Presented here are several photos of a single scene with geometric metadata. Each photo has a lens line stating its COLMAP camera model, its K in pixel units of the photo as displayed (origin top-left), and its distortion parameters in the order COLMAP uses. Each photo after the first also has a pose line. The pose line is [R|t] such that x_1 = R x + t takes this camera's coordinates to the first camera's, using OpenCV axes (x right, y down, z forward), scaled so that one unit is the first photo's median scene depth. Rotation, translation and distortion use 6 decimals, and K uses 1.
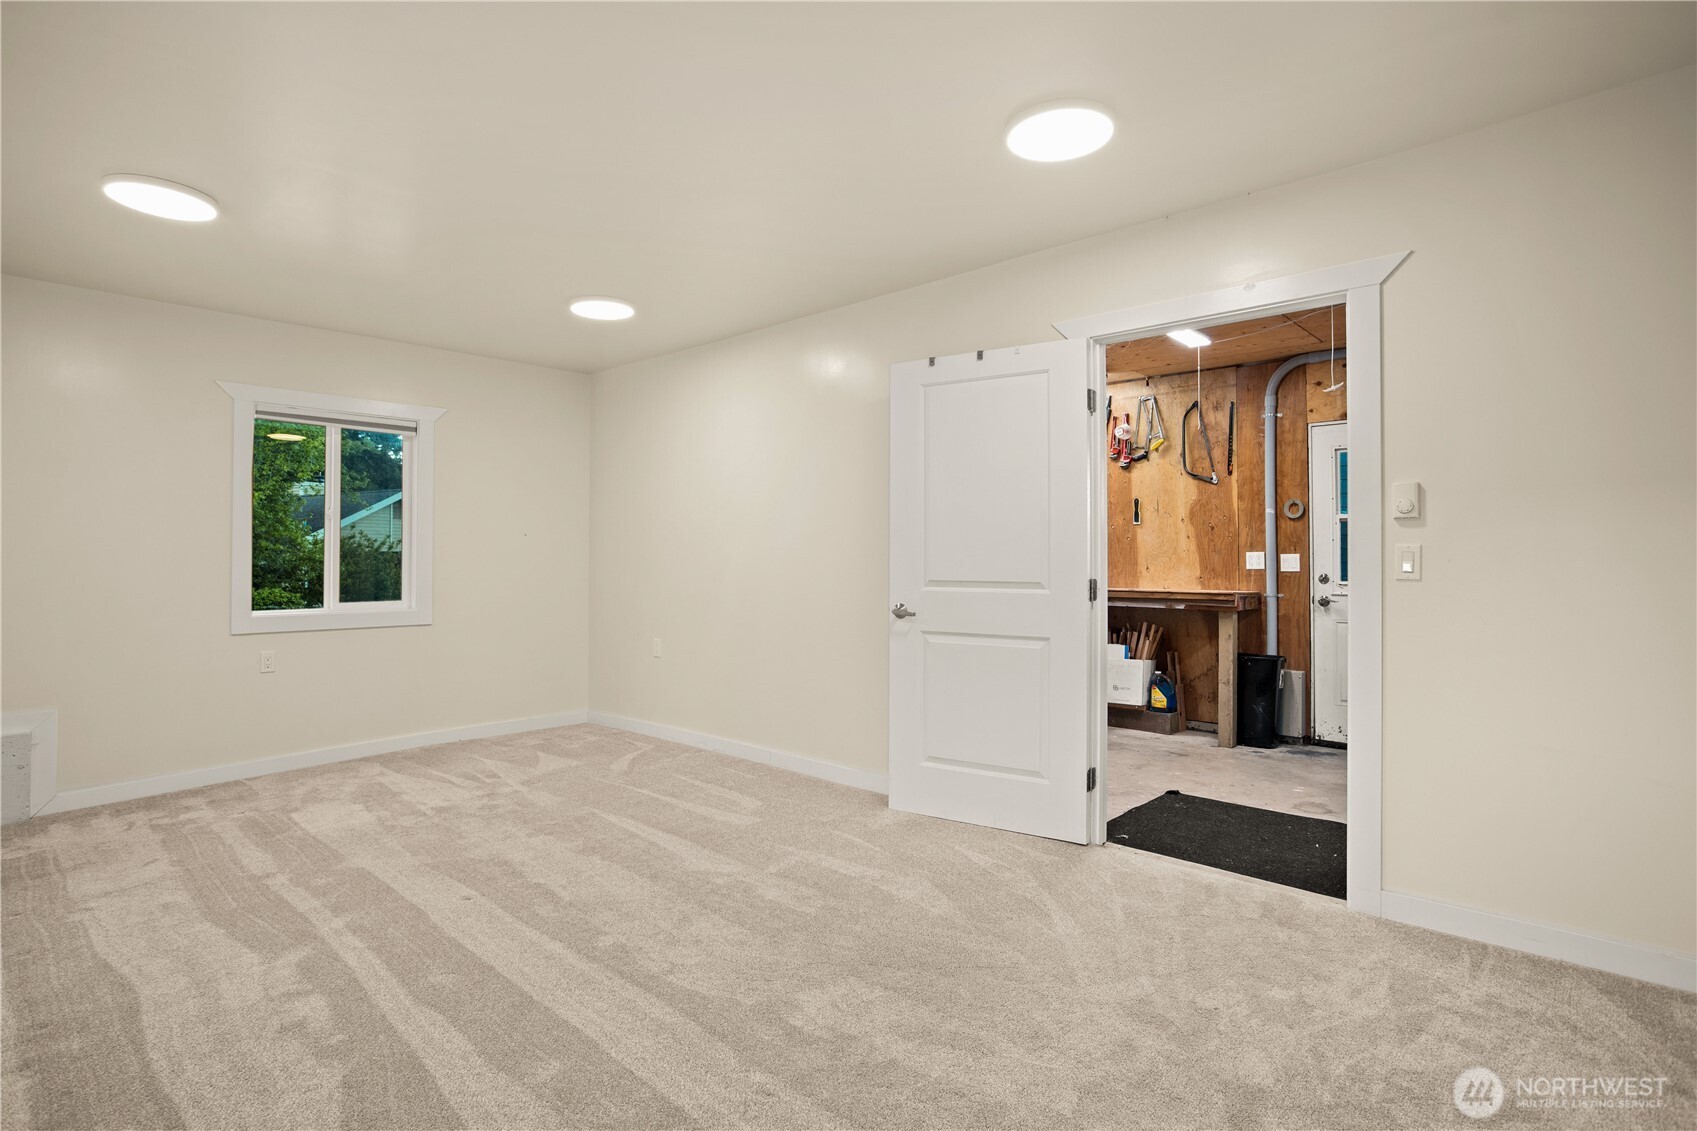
lens RADIAL K [[823.0, 0, 834.1], [0, 823.0, 574.9], [0, 0, 1]] dist [-0.059856, 0.033429]
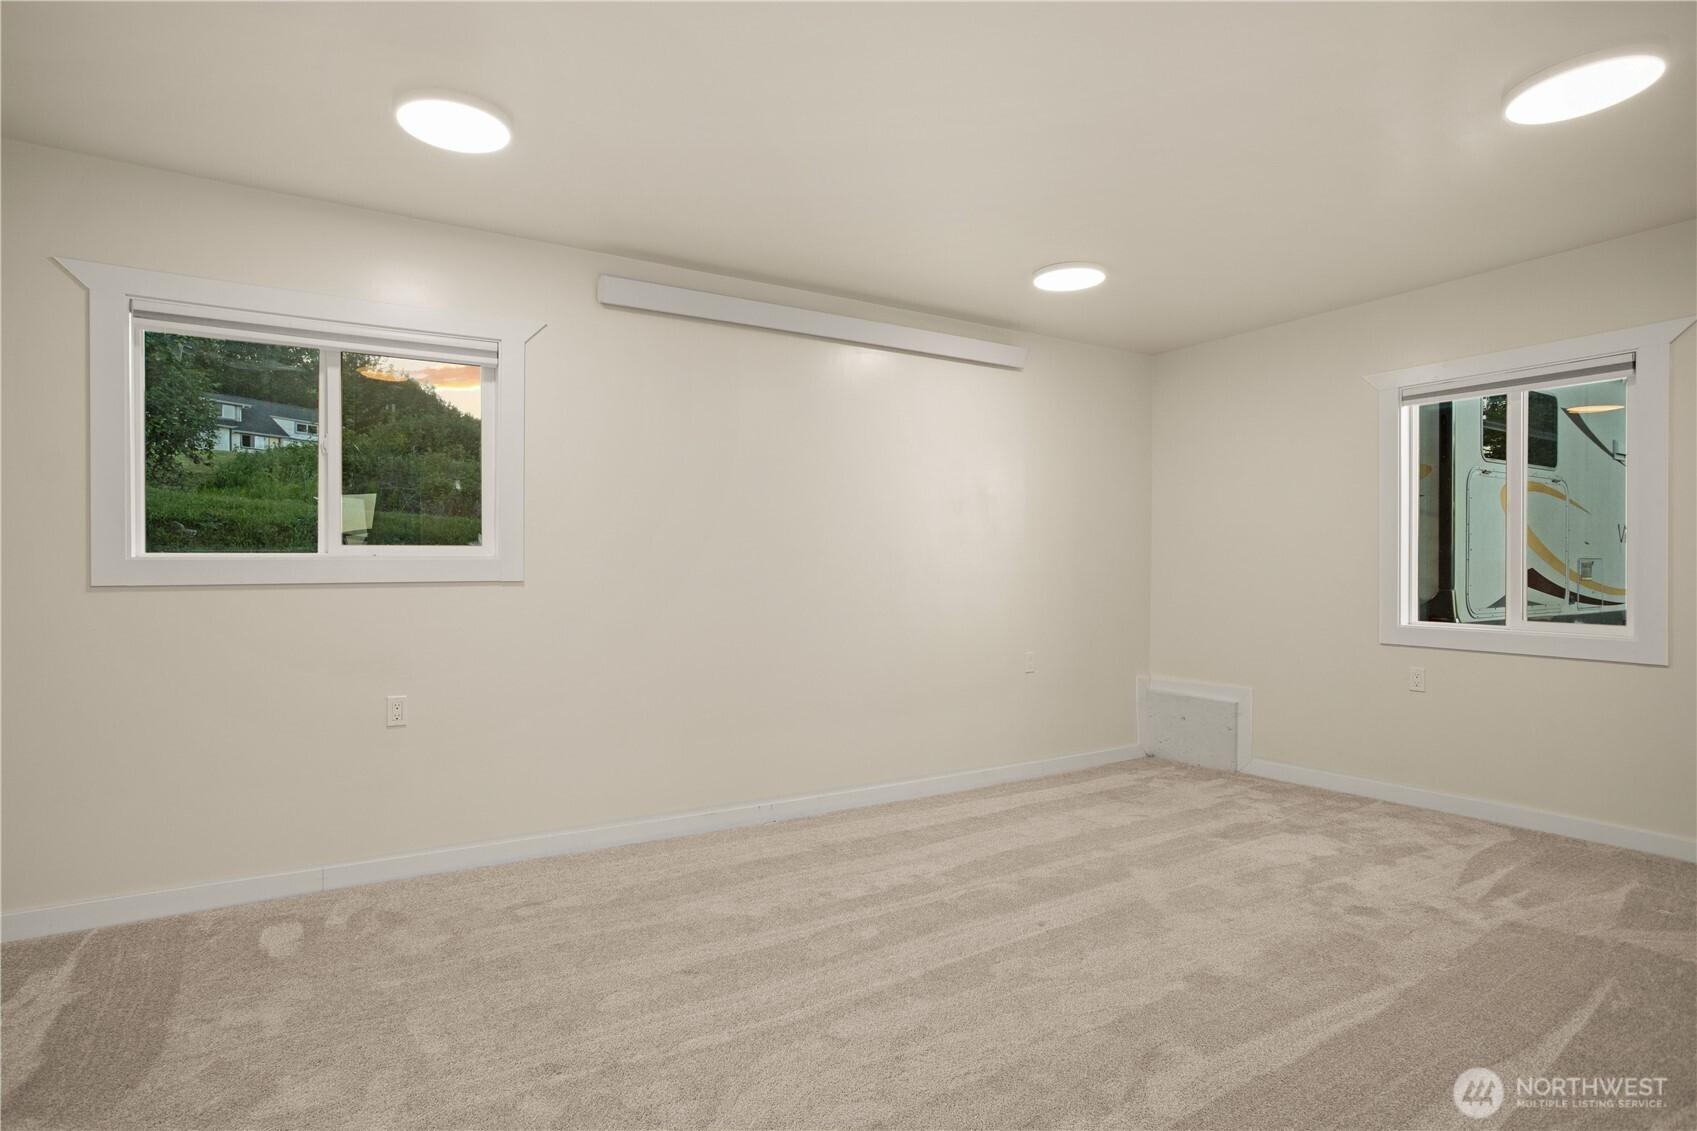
lens RADIAL K [[823.0, 0, 834.1], [0, 823.0, 574.9], [0, 0, 1]] dist [-0.059856, 0.033429]
pose [[-0.251543, 0.012615, -0.967764, 0.408862], [-0.018406, 0.999672, 0.017815, -0.013621], [0.967671, 0.022294, -0.251228, 0.795135]]
